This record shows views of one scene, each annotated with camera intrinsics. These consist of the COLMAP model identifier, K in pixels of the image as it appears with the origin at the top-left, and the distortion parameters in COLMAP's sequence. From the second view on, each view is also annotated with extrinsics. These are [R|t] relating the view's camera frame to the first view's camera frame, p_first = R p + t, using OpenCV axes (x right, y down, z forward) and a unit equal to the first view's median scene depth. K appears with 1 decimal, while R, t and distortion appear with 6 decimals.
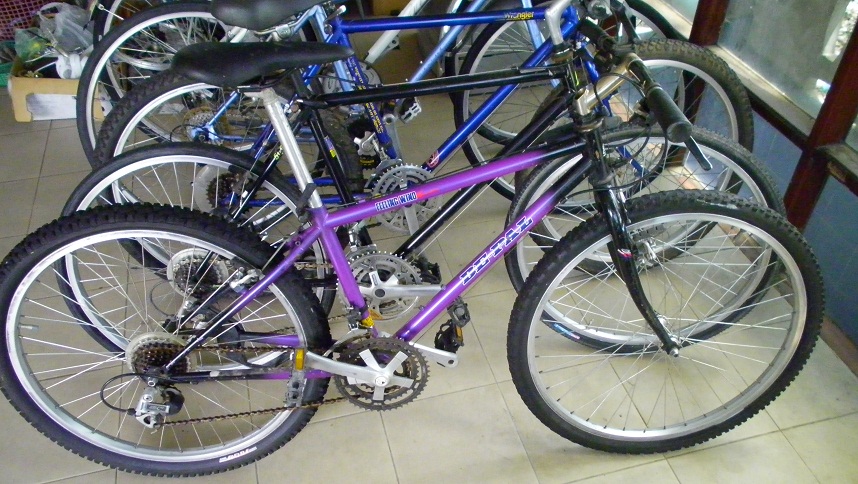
lens RADIAL K [[726.5, 0, 429.0], [0, 726.5, 242.0], [0, 0, 1]] dist [0.009597, -0.000852]
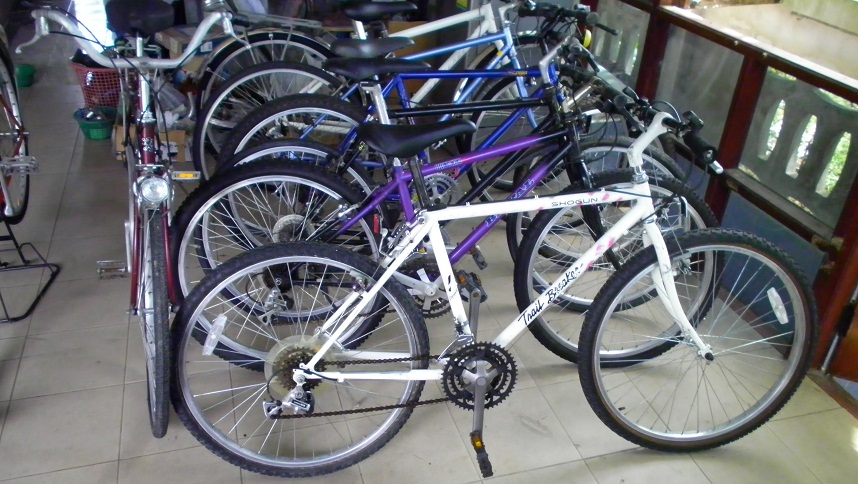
lens RADIAL K [[726.5, 0, 429.0], [0, 726.5, 242.0], [0, 0, 1]] dist [0.009597, -0.000852]
pose [[0.998237, 0.030221, 0.051091, -0.134705], [-0.020395, 0.982914, -0.182933, 0.330498], [-0.055746, 0.181568, 0.981797, -0.422002]]
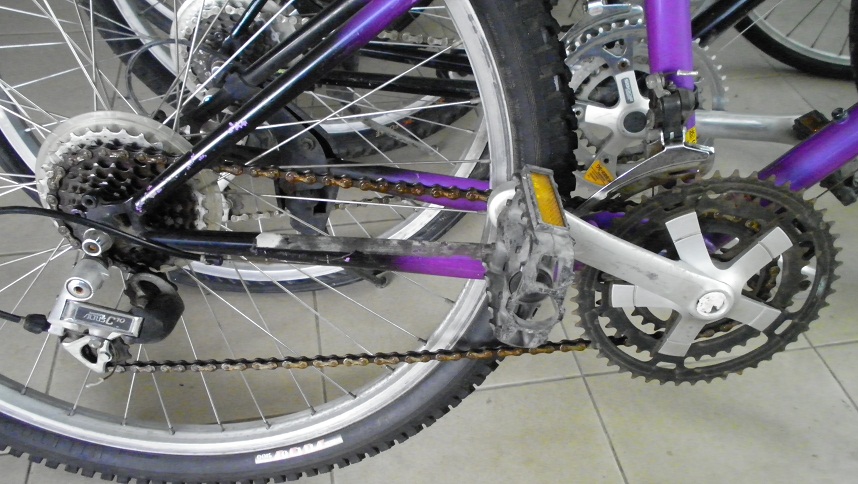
lens RADIAL K [[726.5, 0, 429.0], [0, 726.5, 242.0], [0, 0, 1]] dist [0.009597, -0.000852]
pose [[0.995806, 0.085455, -0.032672, -0.181771], [-0.084136, 0.995659, 0.039814, 0.143662], [0.035932, -0.036898, 0.998673, 0.572836]]
